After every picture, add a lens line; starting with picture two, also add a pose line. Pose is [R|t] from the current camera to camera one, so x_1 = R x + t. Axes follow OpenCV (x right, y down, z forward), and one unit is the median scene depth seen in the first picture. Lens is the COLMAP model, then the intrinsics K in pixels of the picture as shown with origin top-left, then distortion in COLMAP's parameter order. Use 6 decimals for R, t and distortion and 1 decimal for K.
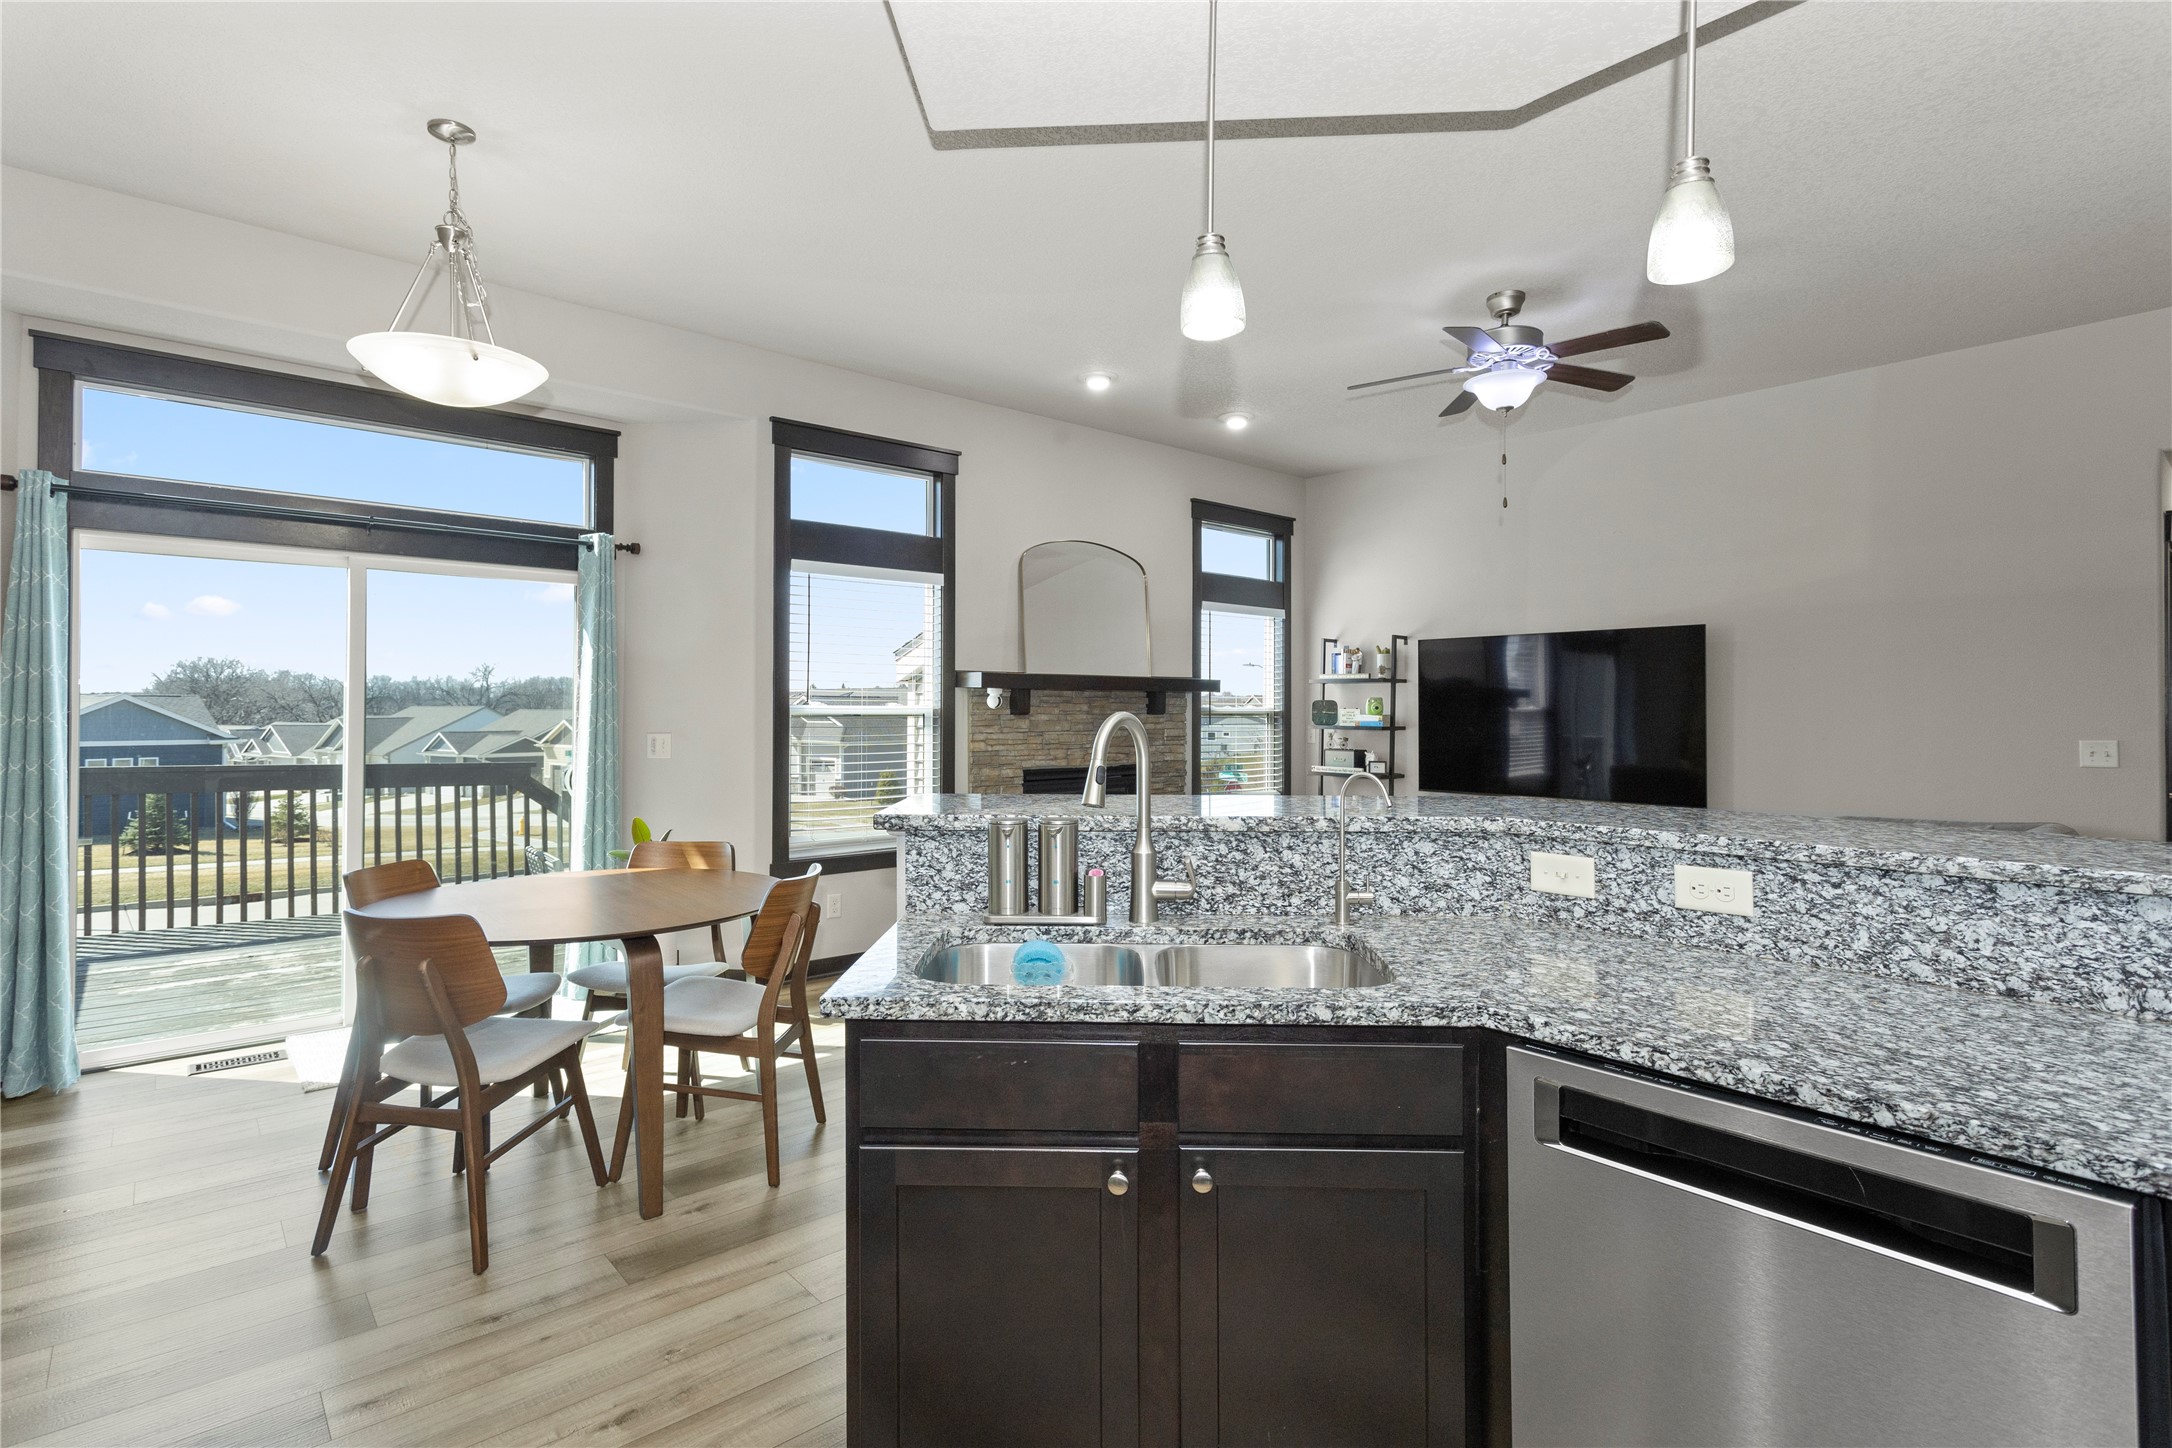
lens RADIAL K [[1049.5, 0, 1091.6], [0, 1049.5, 679.3], [0, 0, 1]] dist [0.003438, 0.000013]
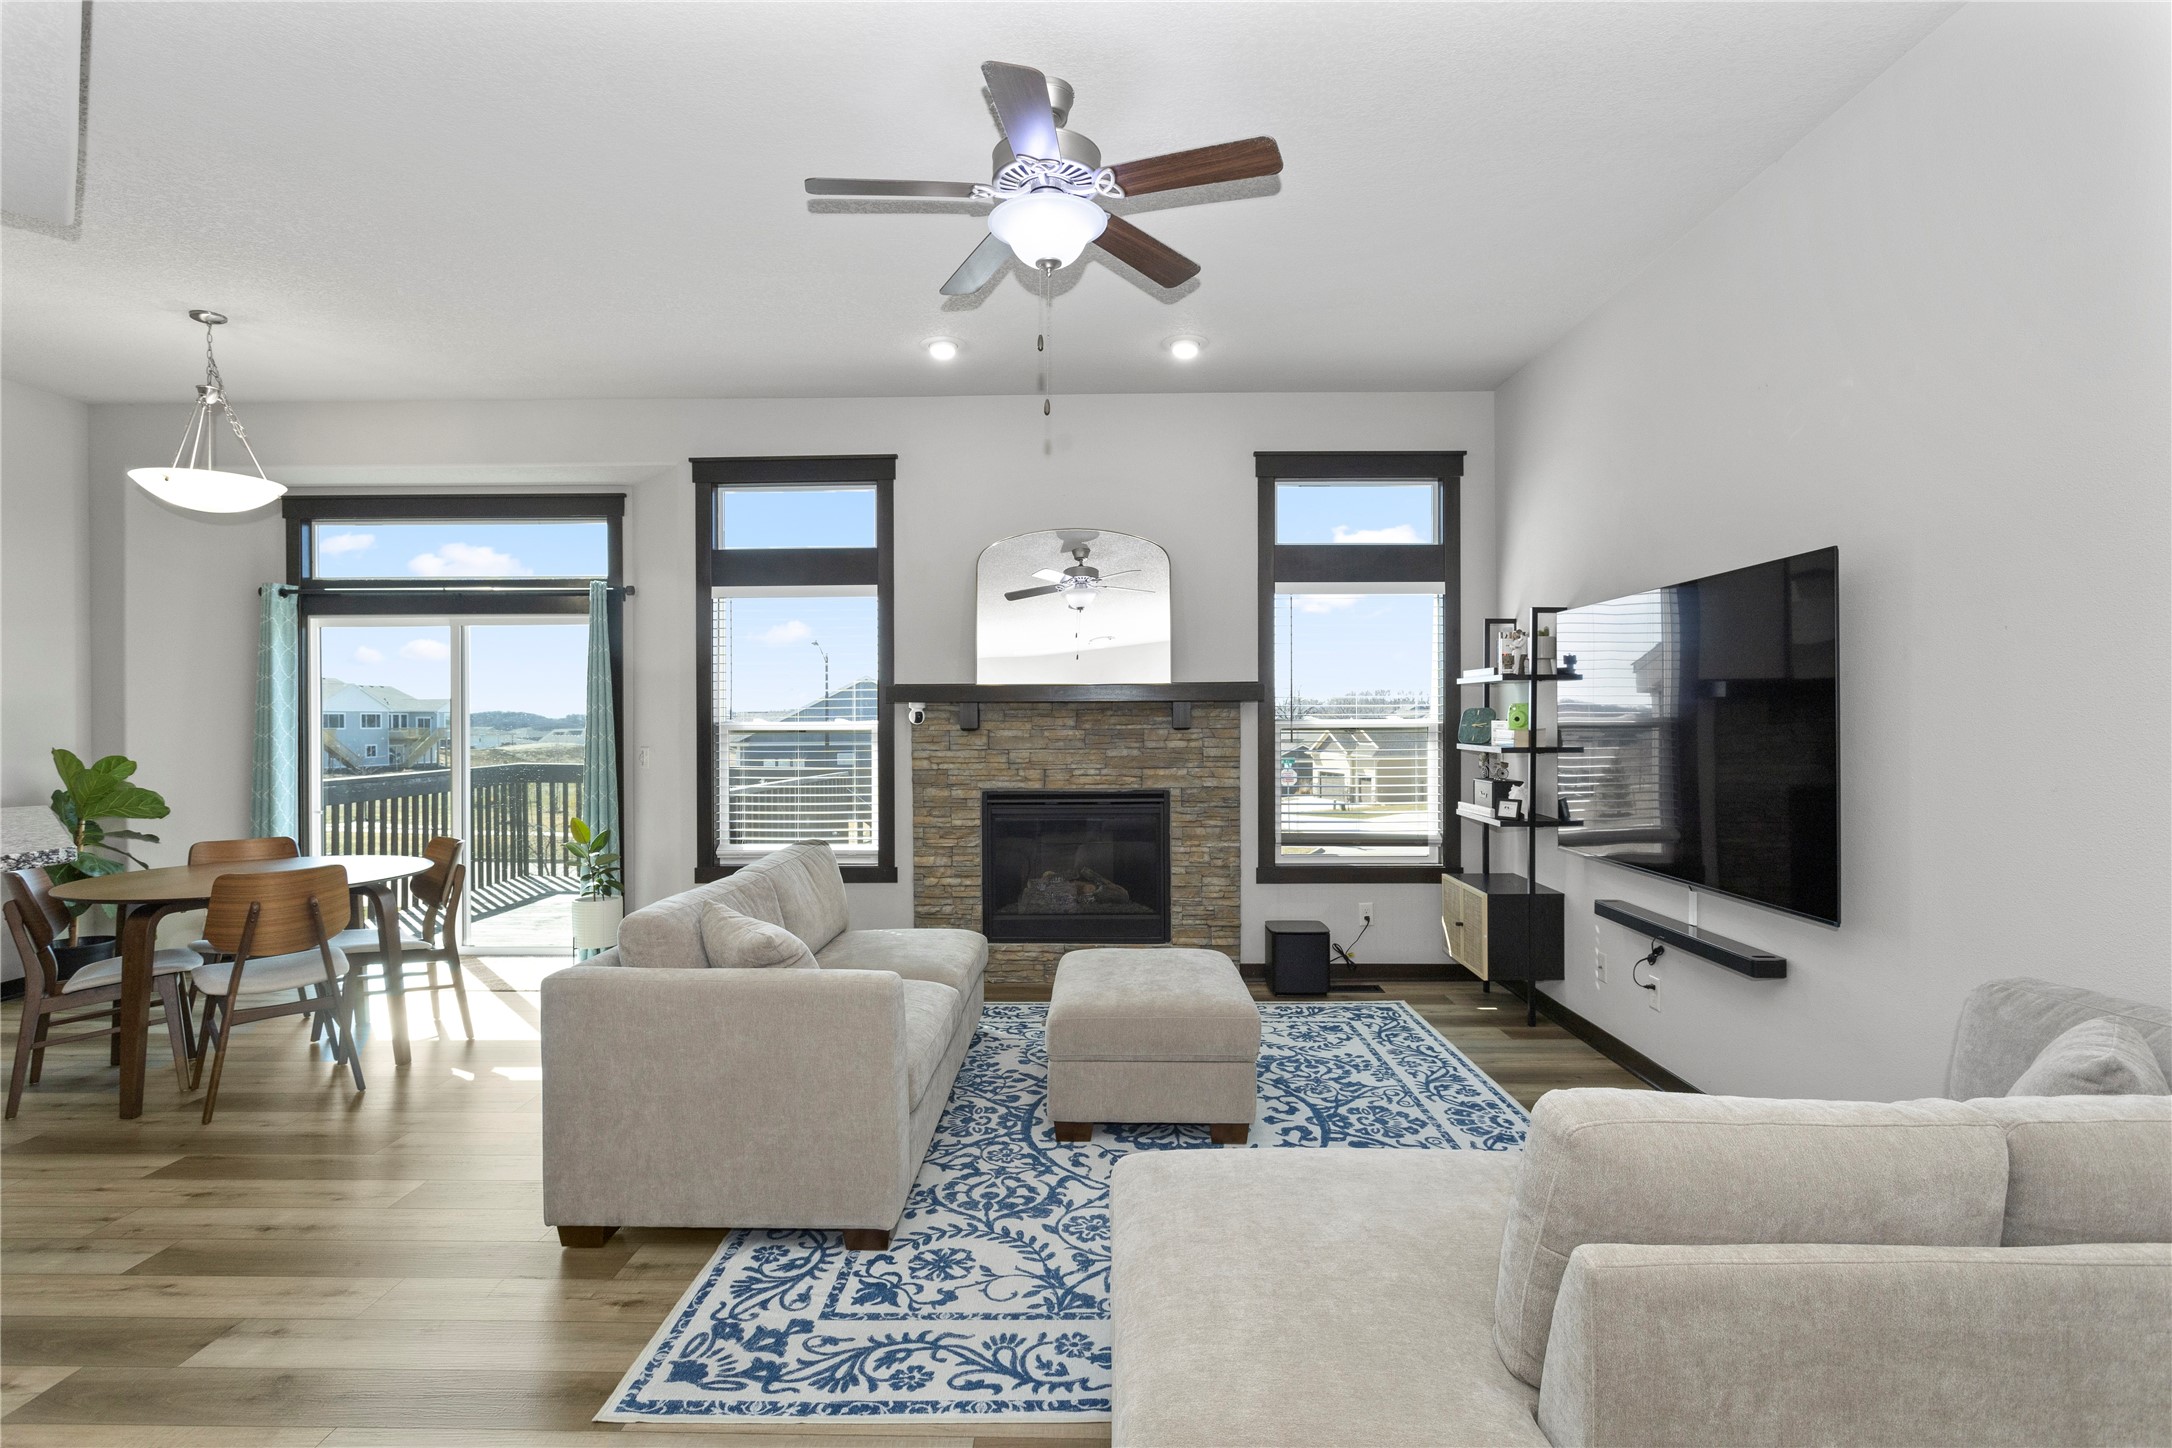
lens RADIAL K [[1059.4, 0, 1084.2], [0, 1059.4, 716.6], [0, 0, 1]] dist [-0.013940, 0.008035]
pose [[0.743015, -0.008409, -0.669222, 0.526646], [0.026238, 0.999518, 0.016572, 0.007543], [0.668760, -0.029872, 0.742878, 0.324166]]
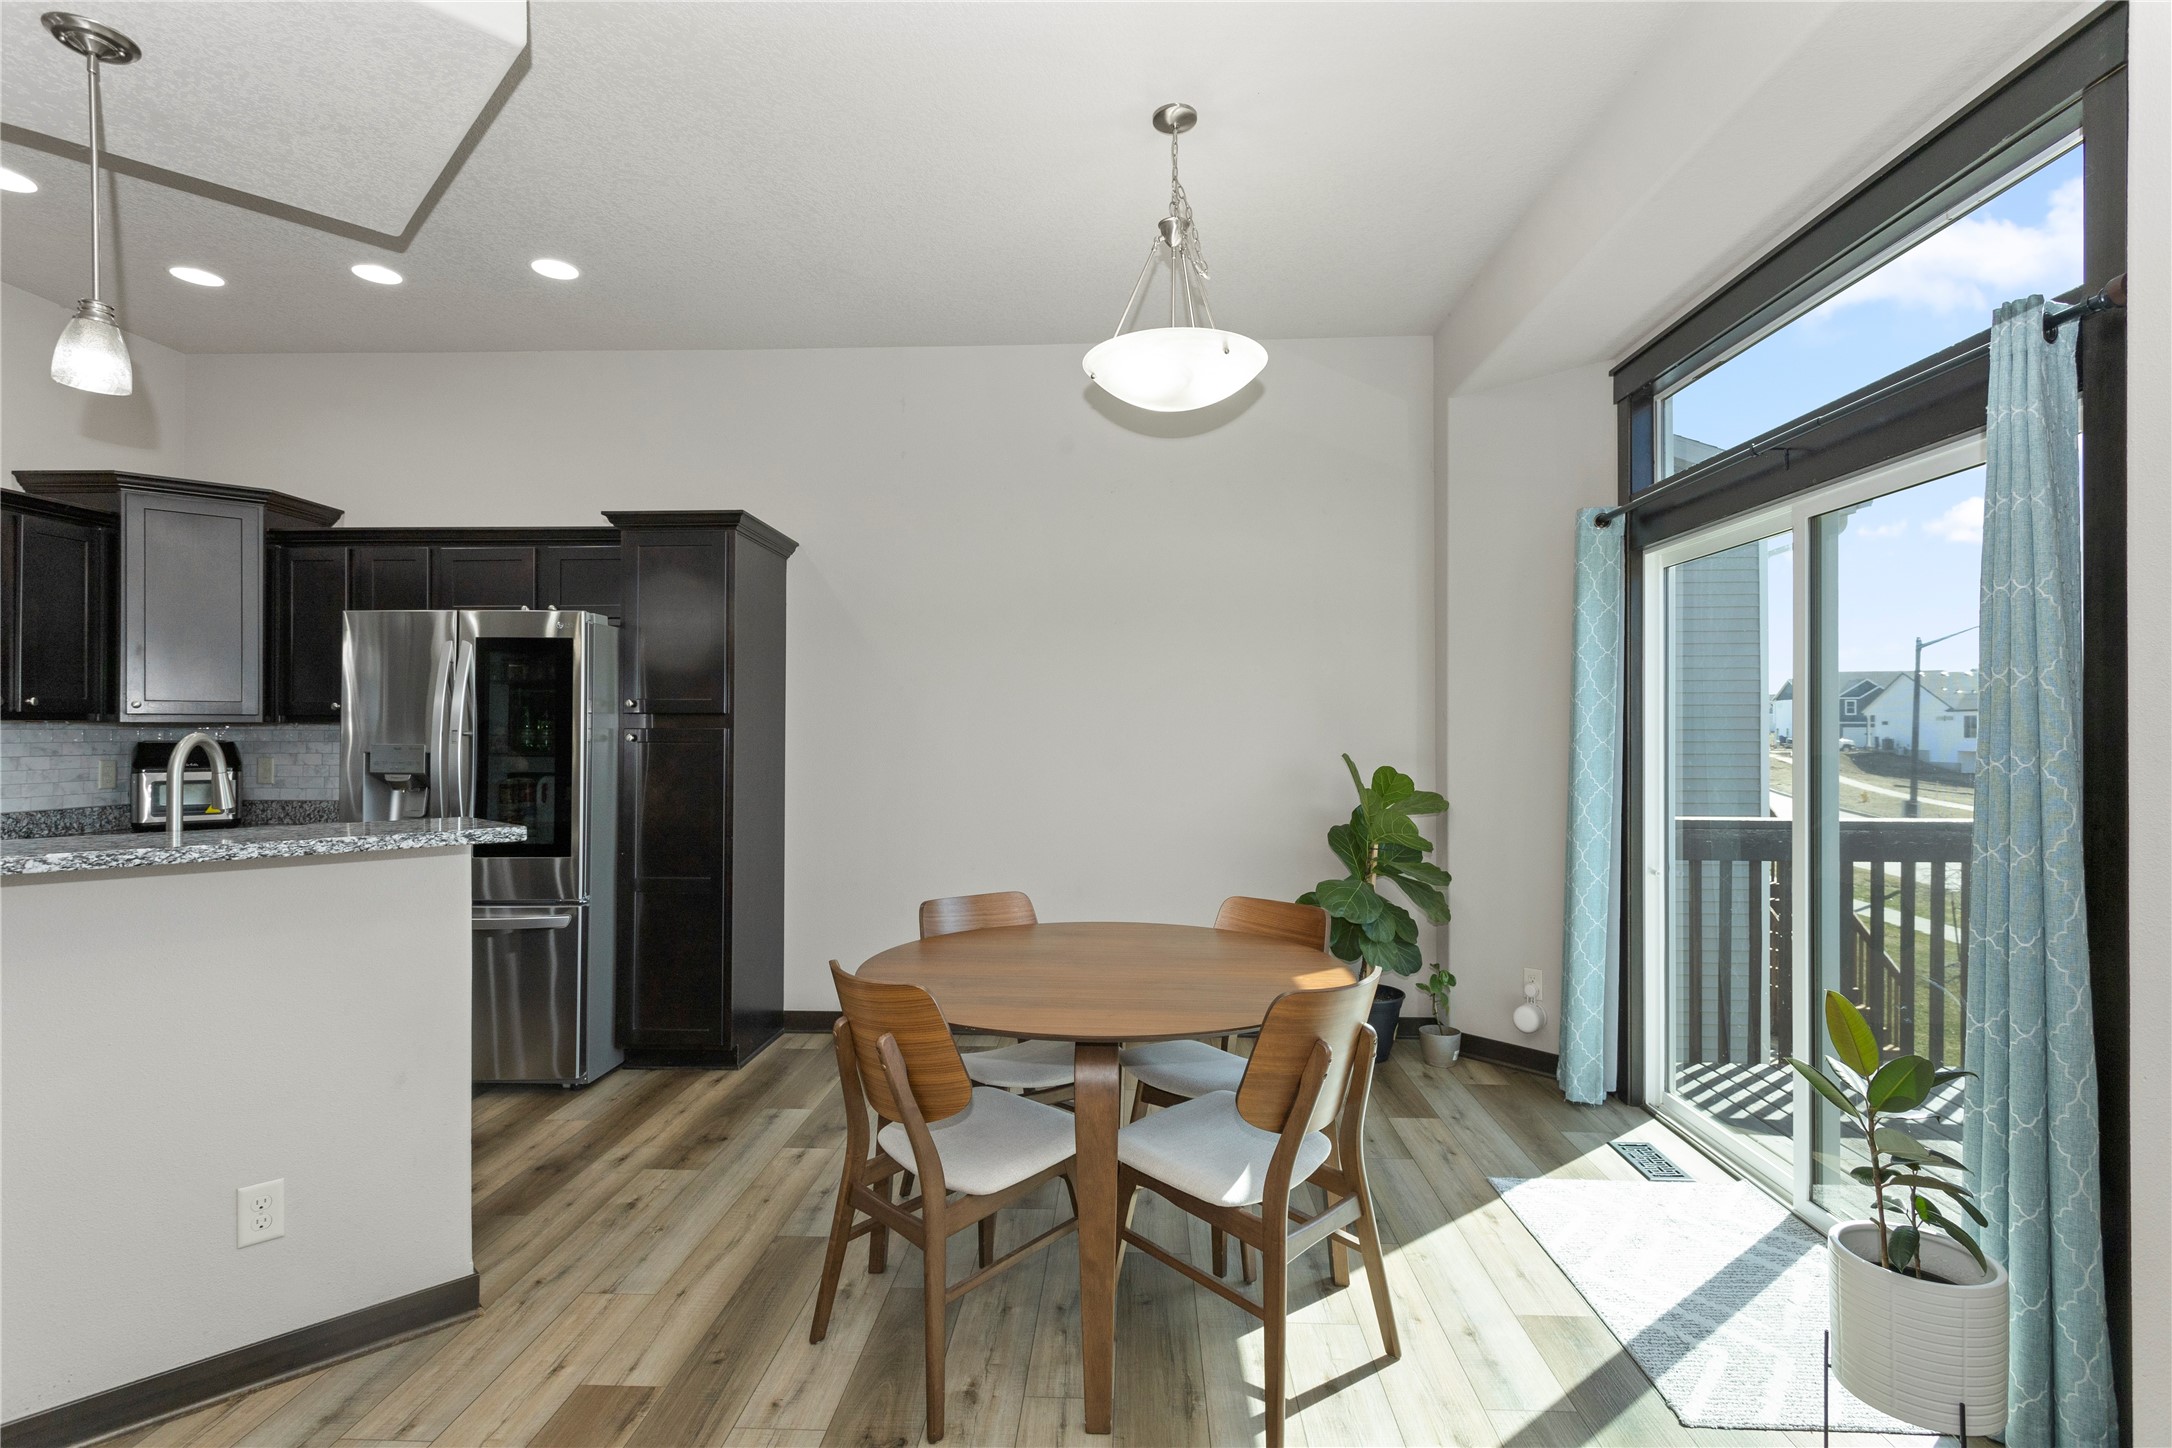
lens RADIAL K [[1049.5, 0, 1094.3], [0, 1049.5, 740.1], [0, 0, 1]] dist [0.003438, 0.000013]
pose [[-0.692793, 0.001636, -0.721135, 0.047071], [0.014376, 0.999830, -0.011542, 0.019045], [0.720993, -0.018363, -0.692699, 0.707419]]
